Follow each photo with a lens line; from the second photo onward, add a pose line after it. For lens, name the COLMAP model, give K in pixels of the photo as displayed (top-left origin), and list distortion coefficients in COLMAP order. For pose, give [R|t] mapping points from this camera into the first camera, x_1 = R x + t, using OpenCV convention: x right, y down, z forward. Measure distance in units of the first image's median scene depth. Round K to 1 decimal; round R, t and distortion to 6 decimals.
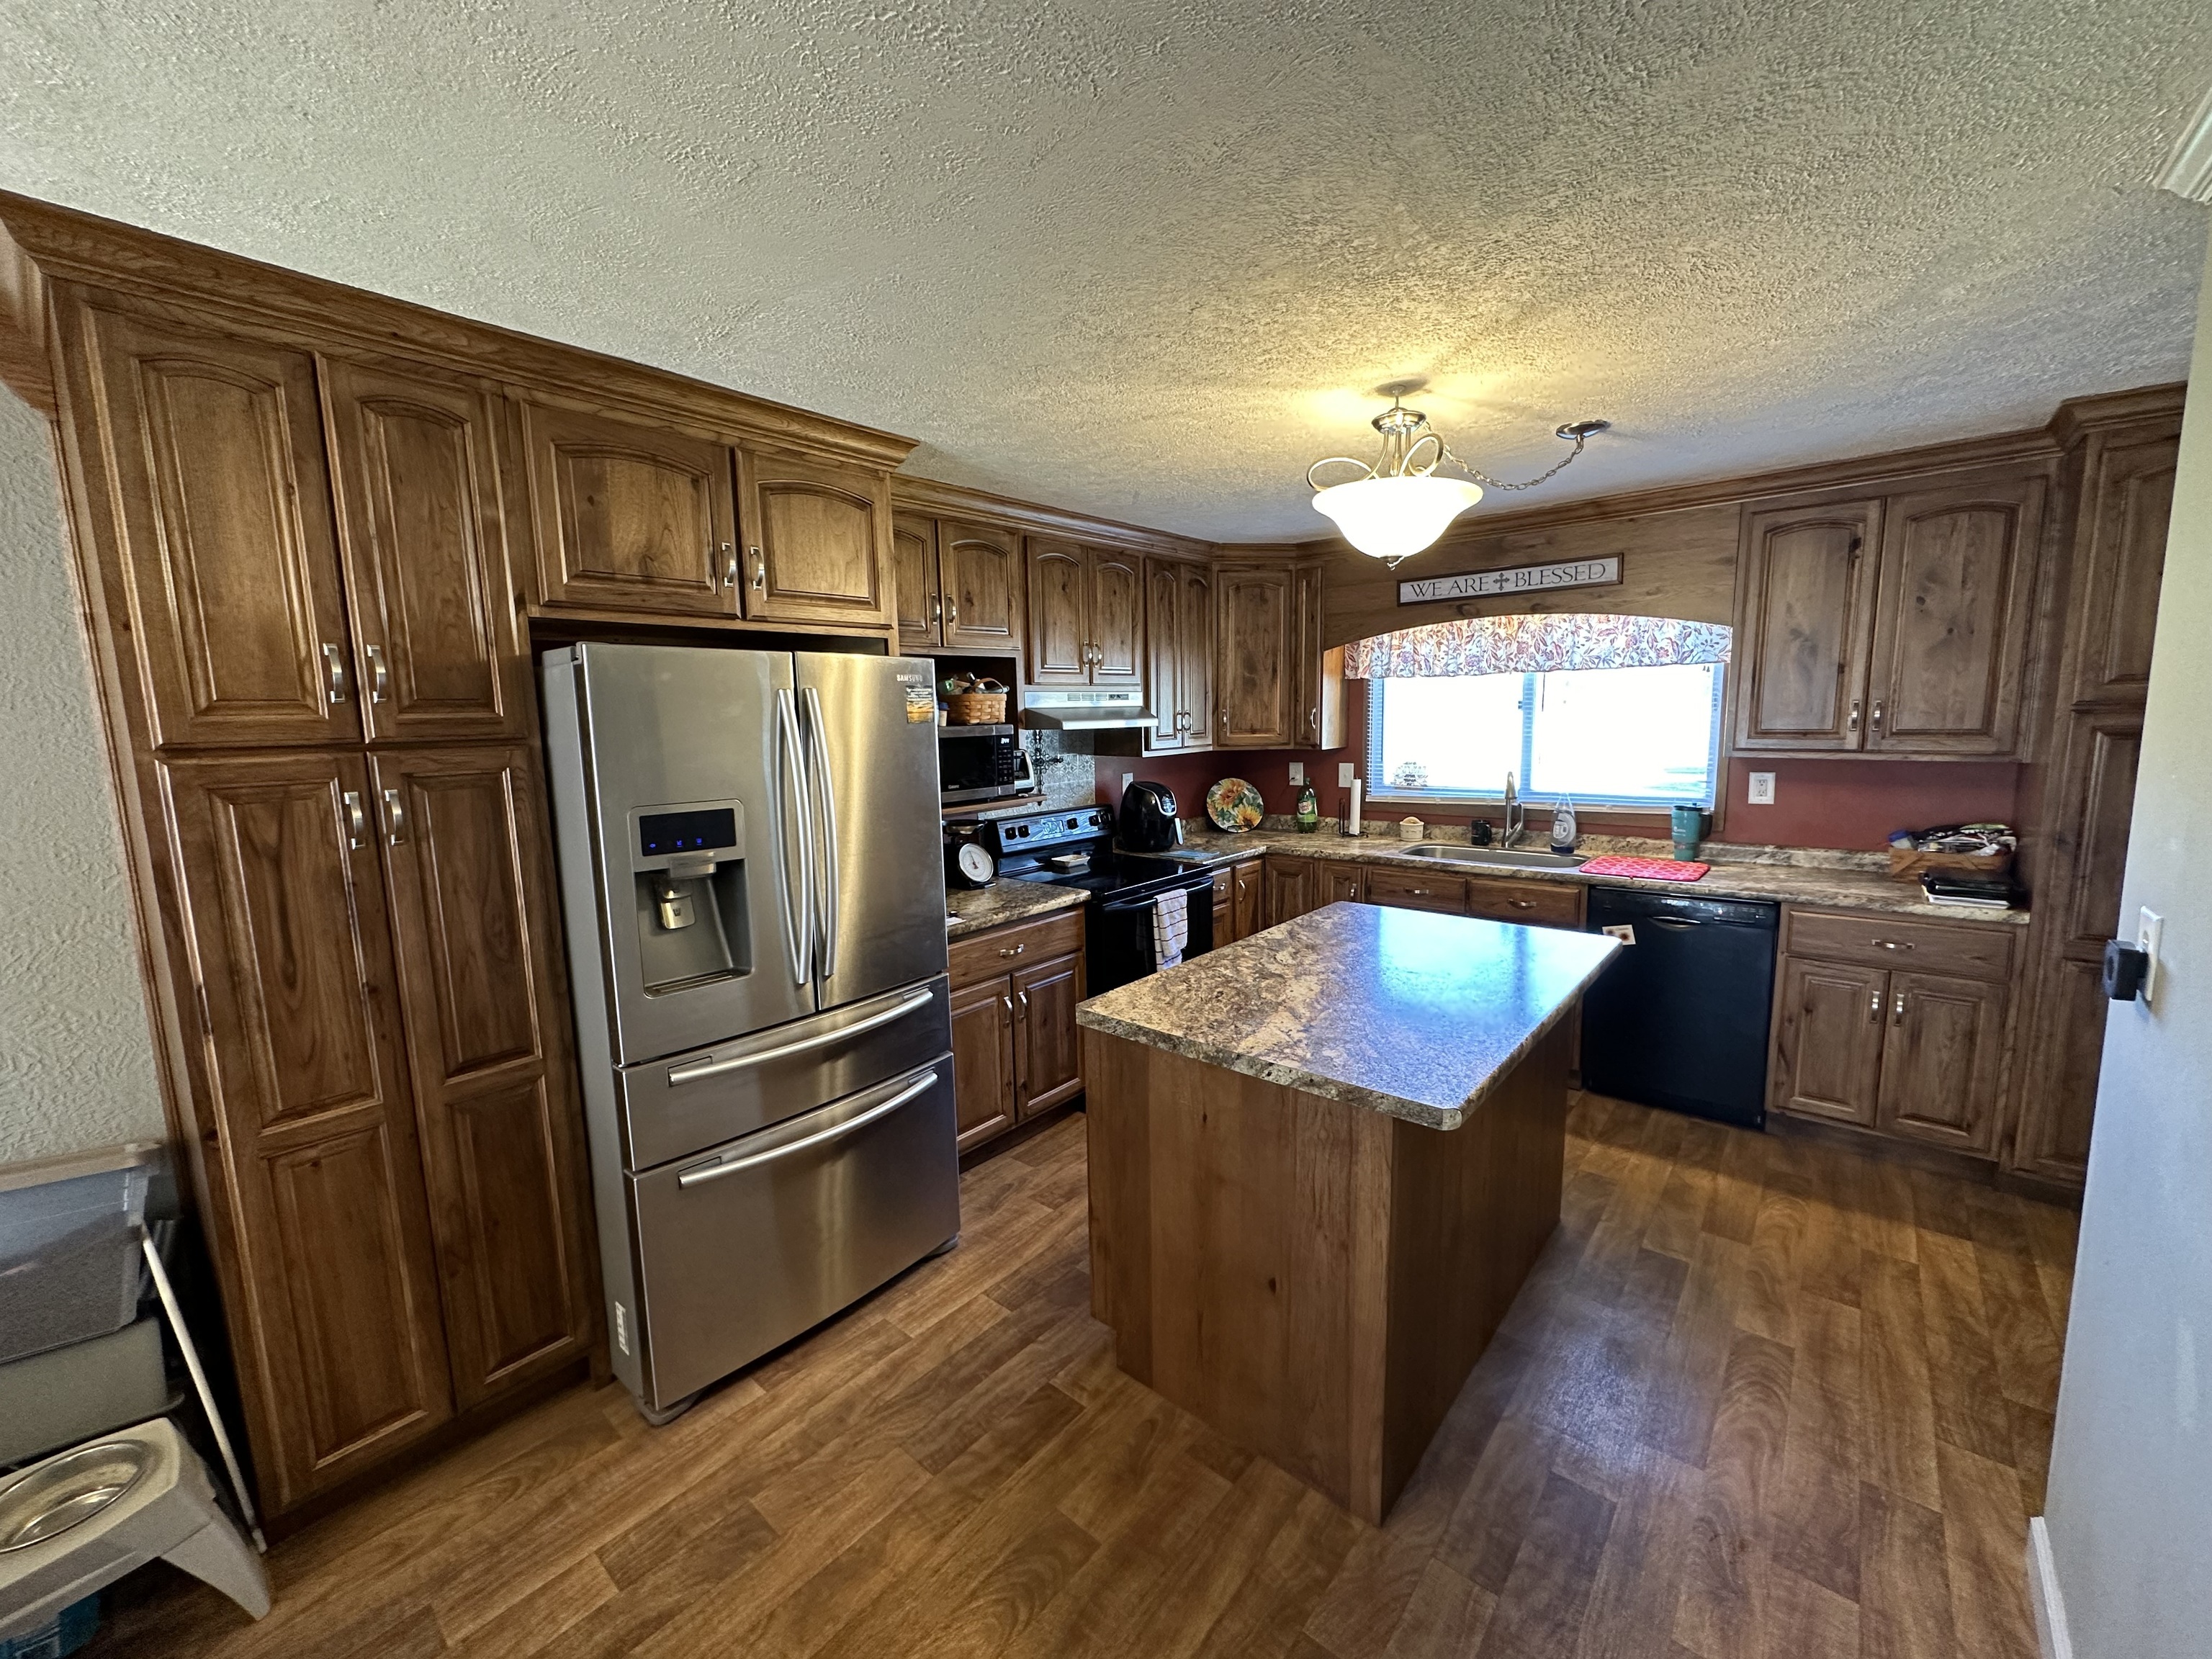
lens RADIAL K [[881.0, 0, 1106.9], [0, 881.0, 829.4], [0, 0, 1]] dist [-0.003459, 0.000805]
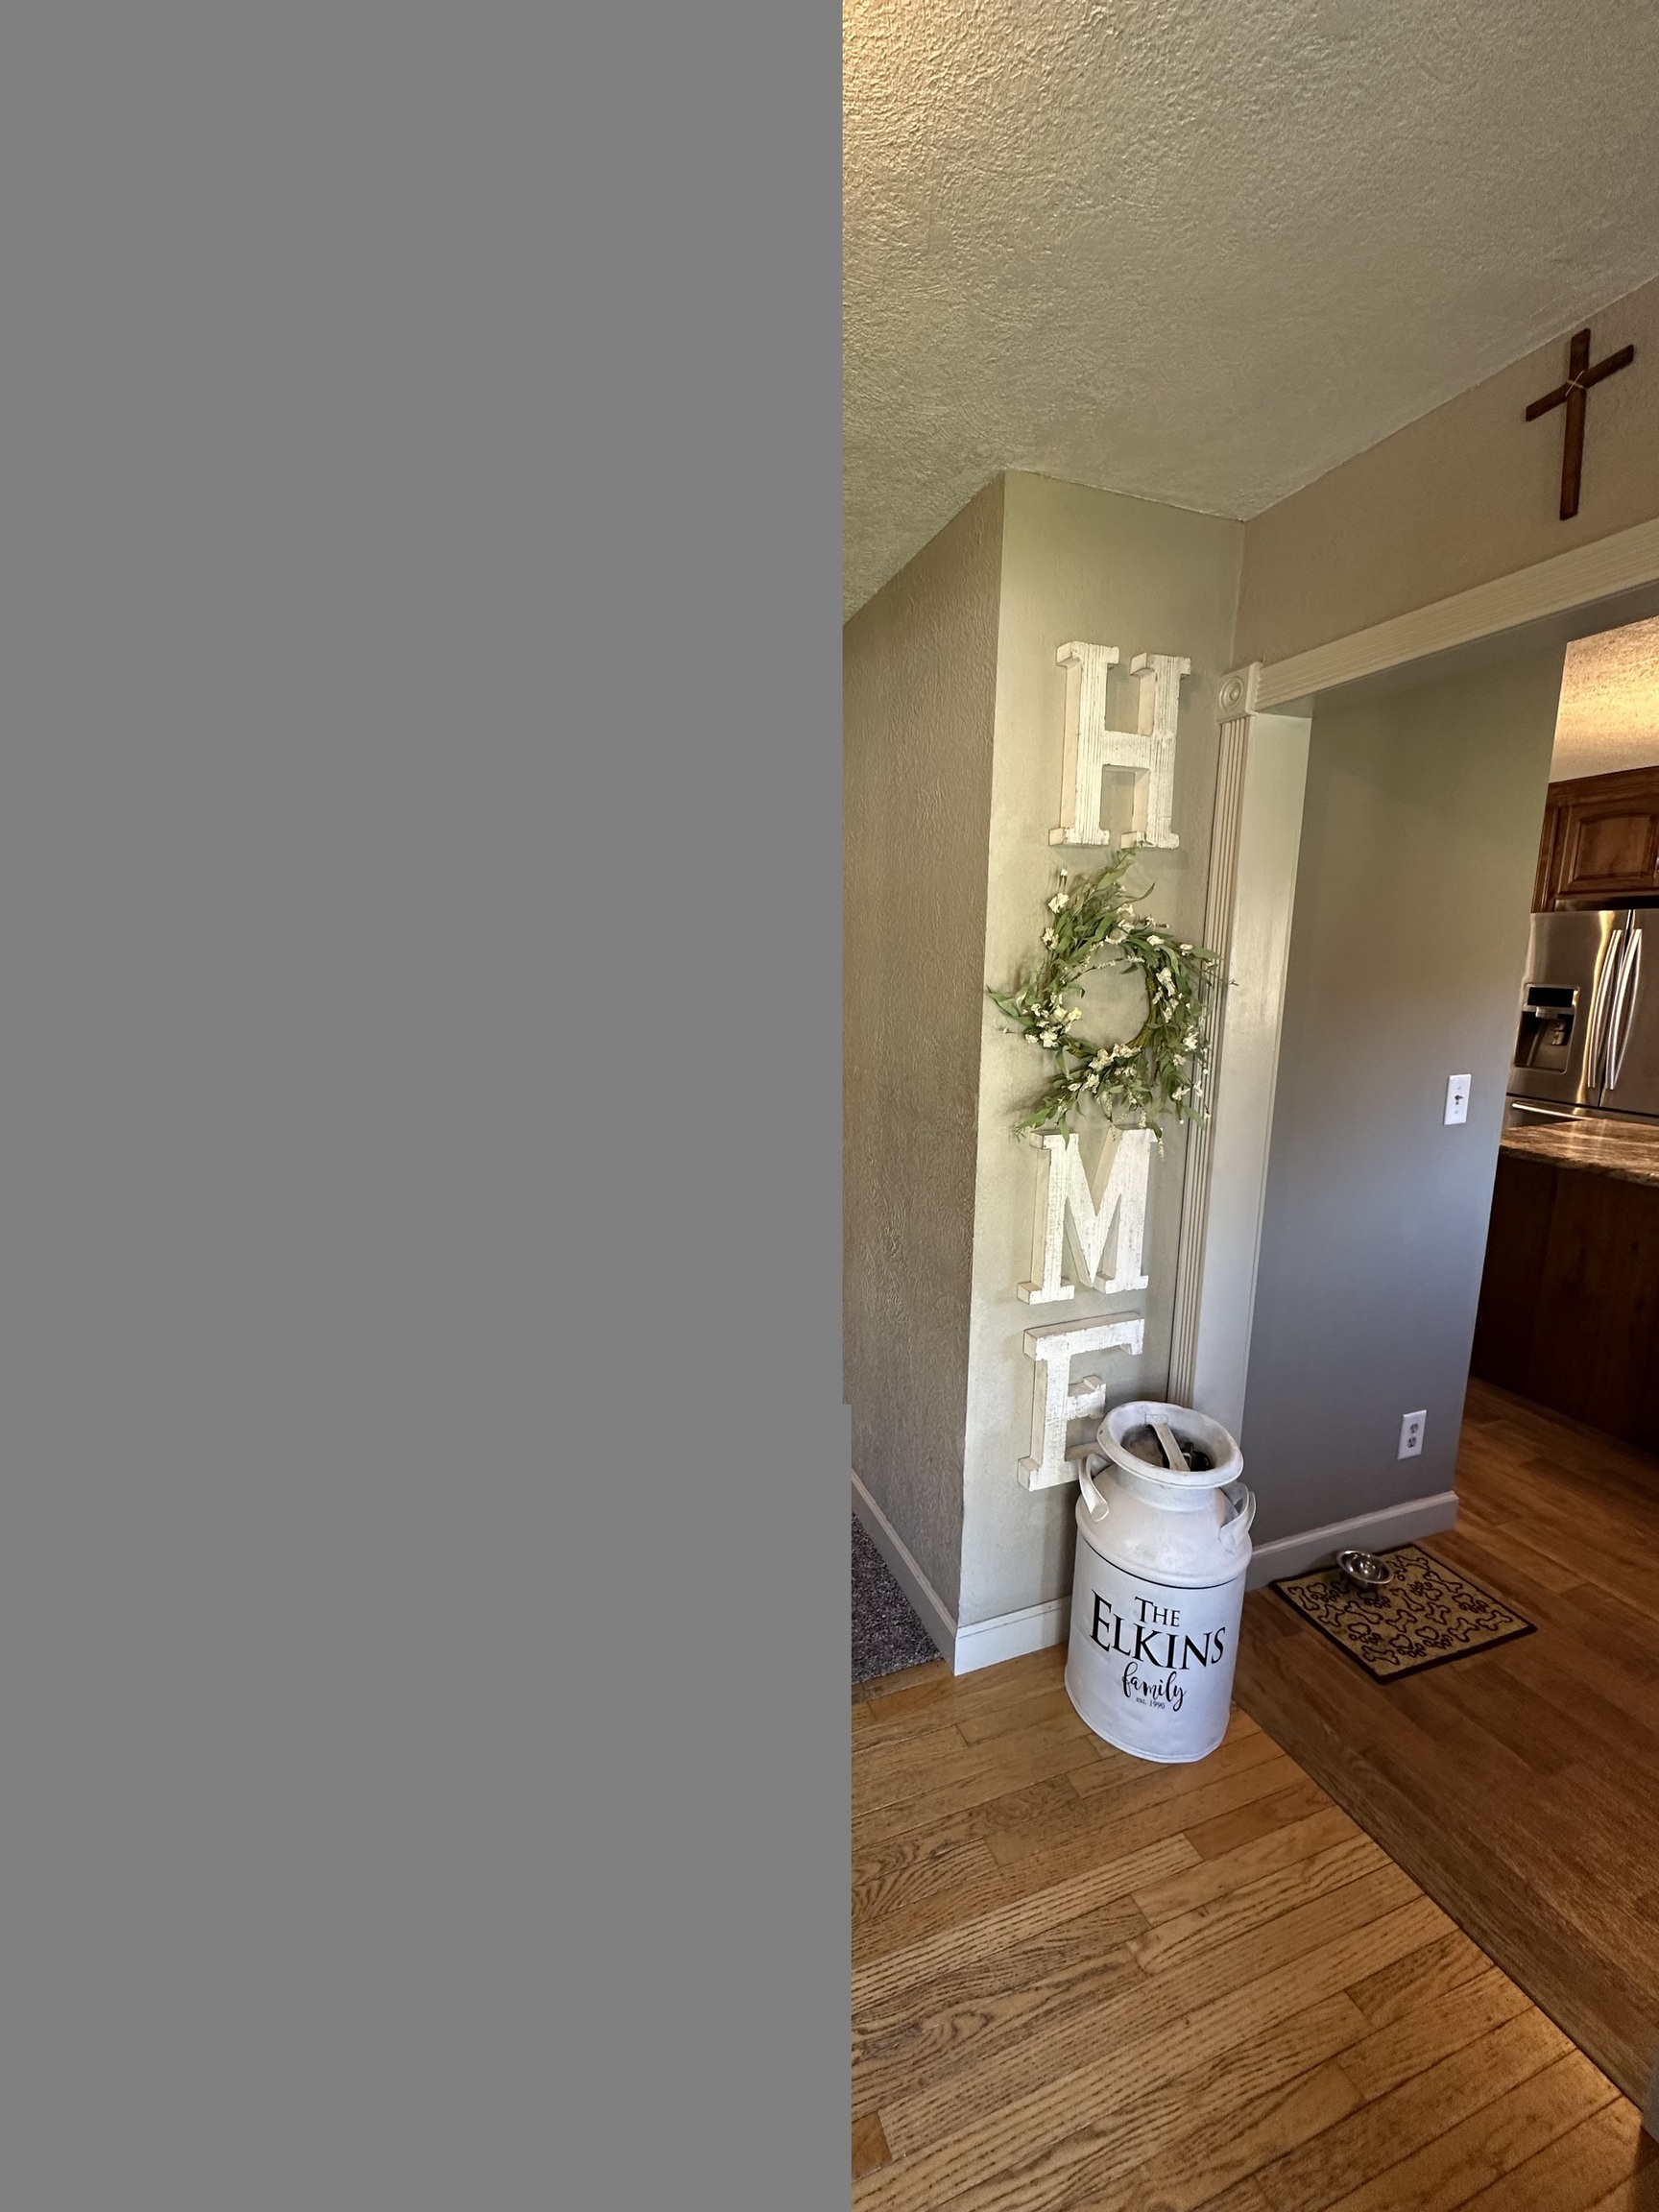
lens RADIAL K [[881.0, 0, 827.4], [0, 881.0, 1095.9], [0, 0, 1]] dist [-0.003459, 0.000805]
pose [[-0.483501, 0.131042, -0.865480, 1.671234], [-0.132705, 0.966329, 0.220447, -0.002372], [0.865226, 0.221440, -0.449831, 0.366731]]
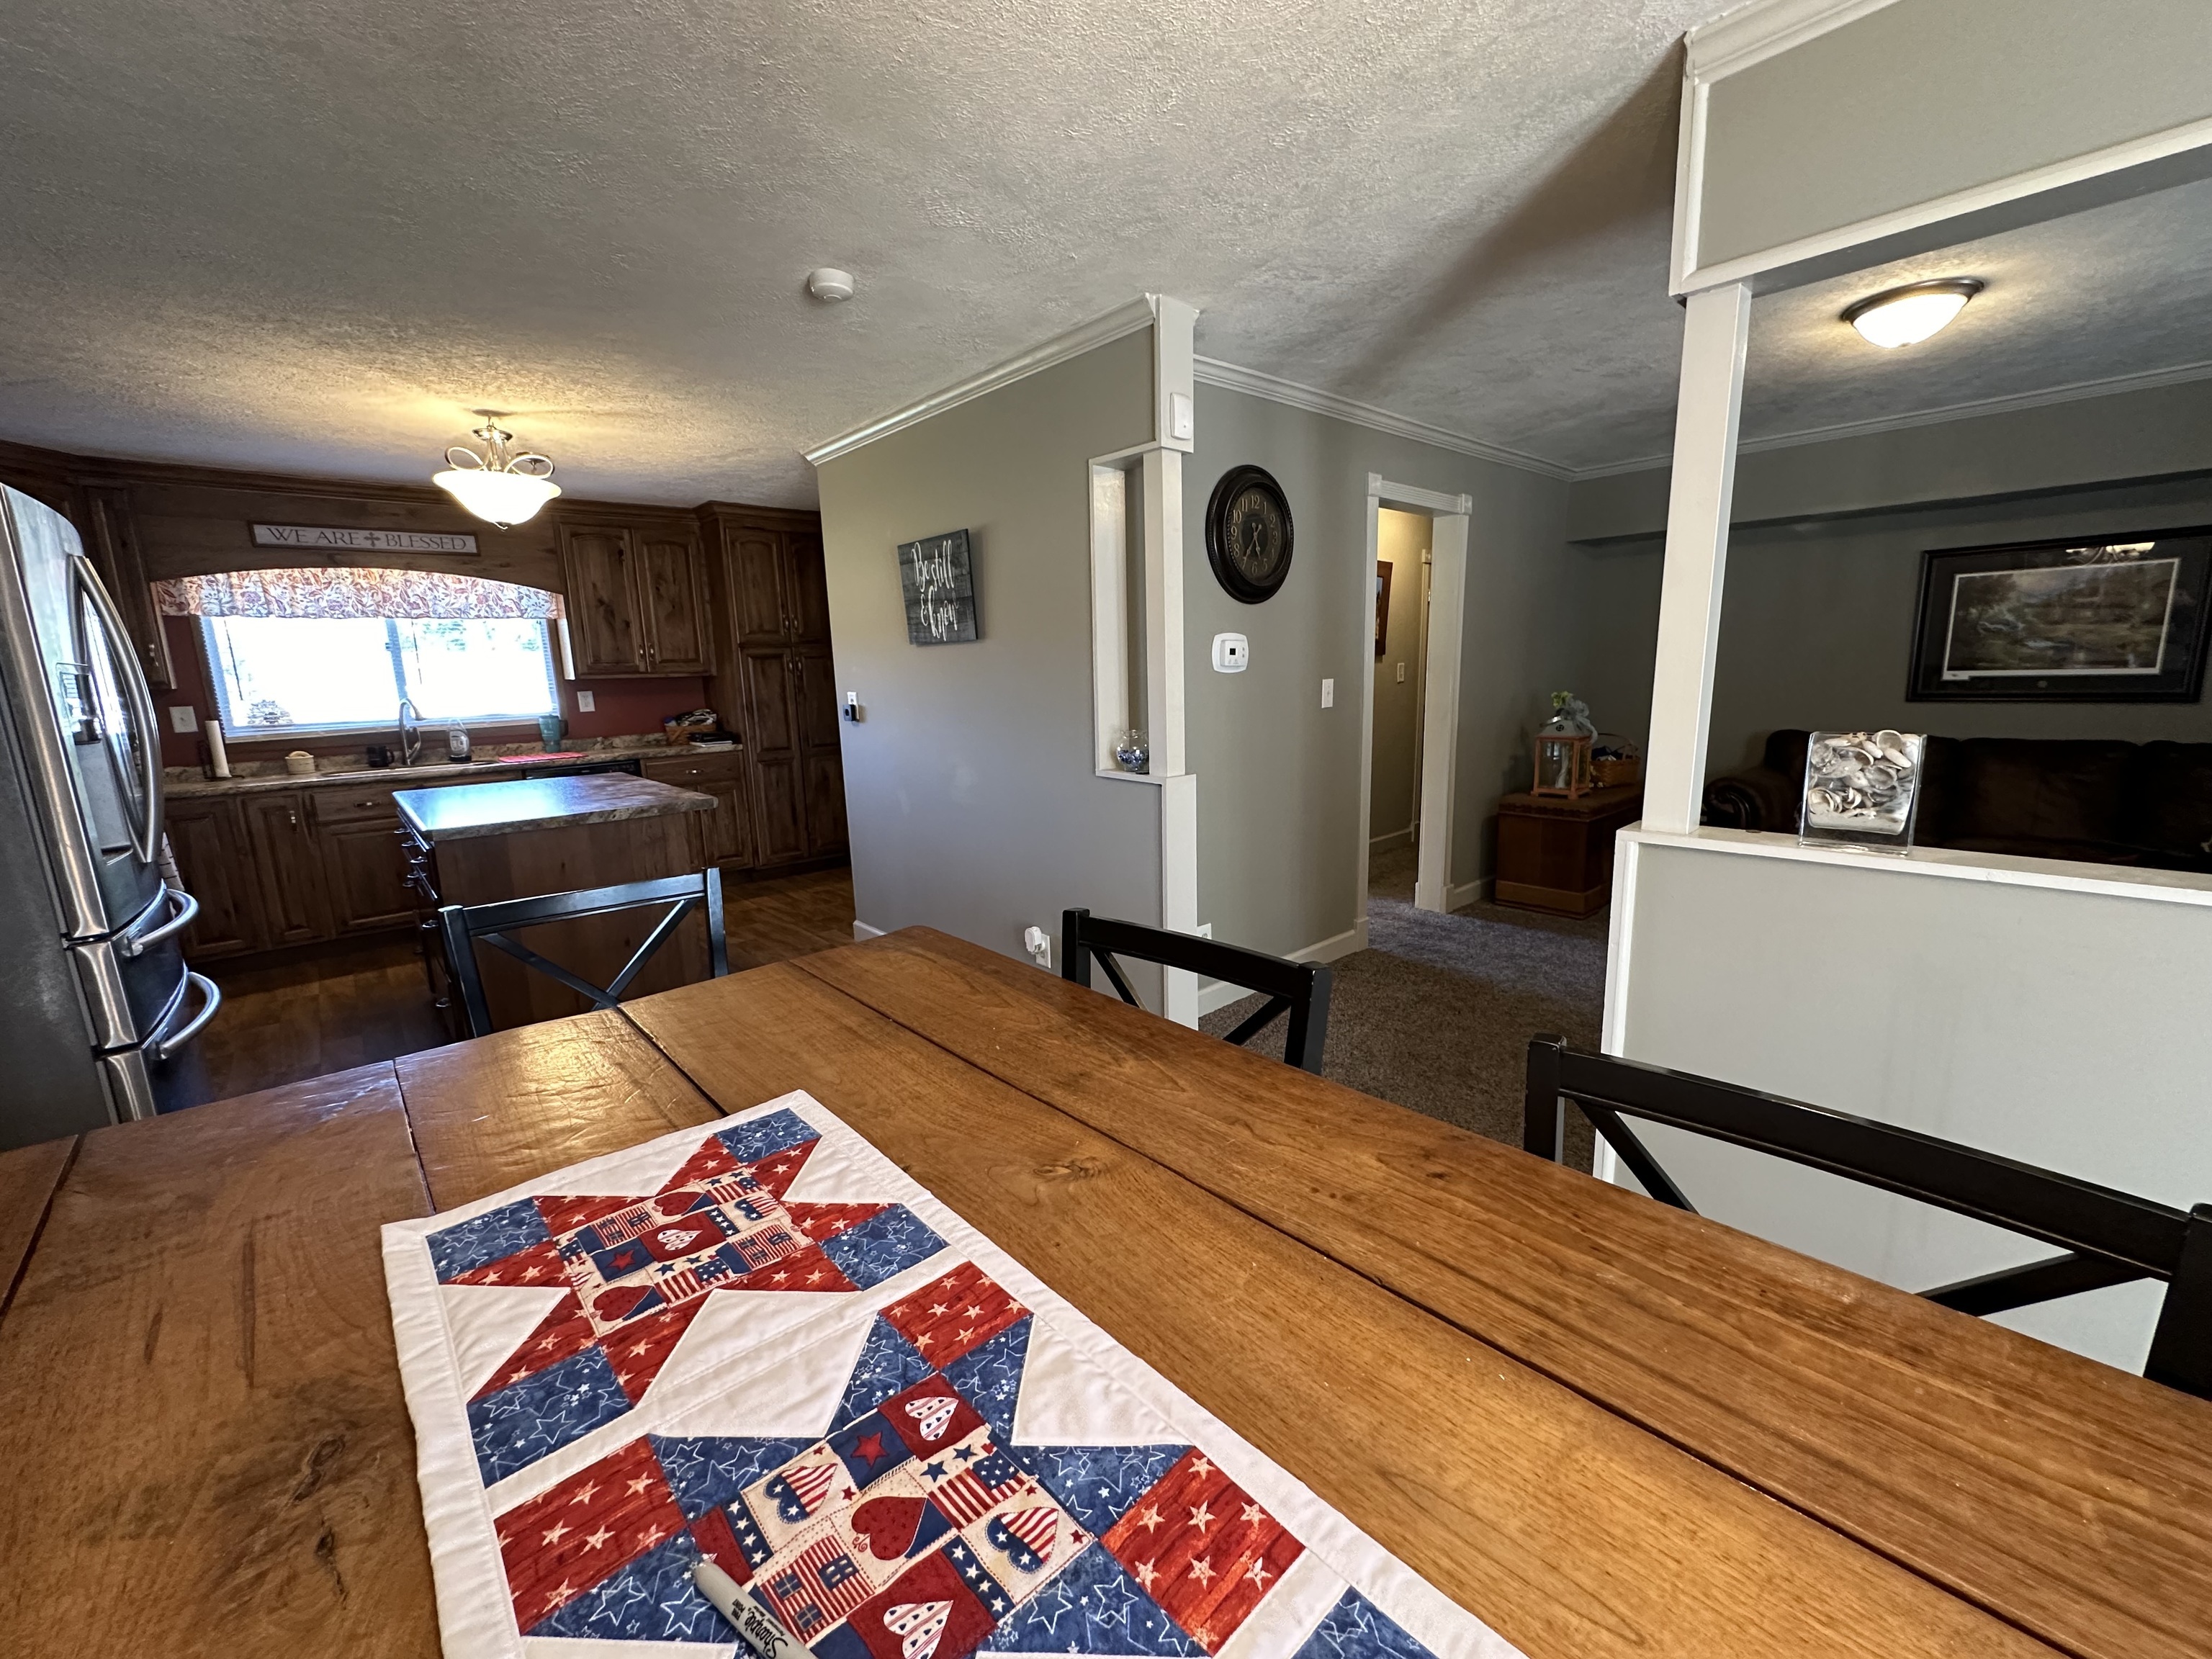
lens RADIAL K [[881.0, 0, 1105.2], [0, 881.0, 829.1], [0, 0, 1]] dist [-0.003459, 0.000805]
pose [[0.137823, -0.162681, 0.977005, -0.949971], [0.159561, 0.977181, 0.140202, 0.140775], [-0.977520, 0.136569, 0.160636, -0.172350]]
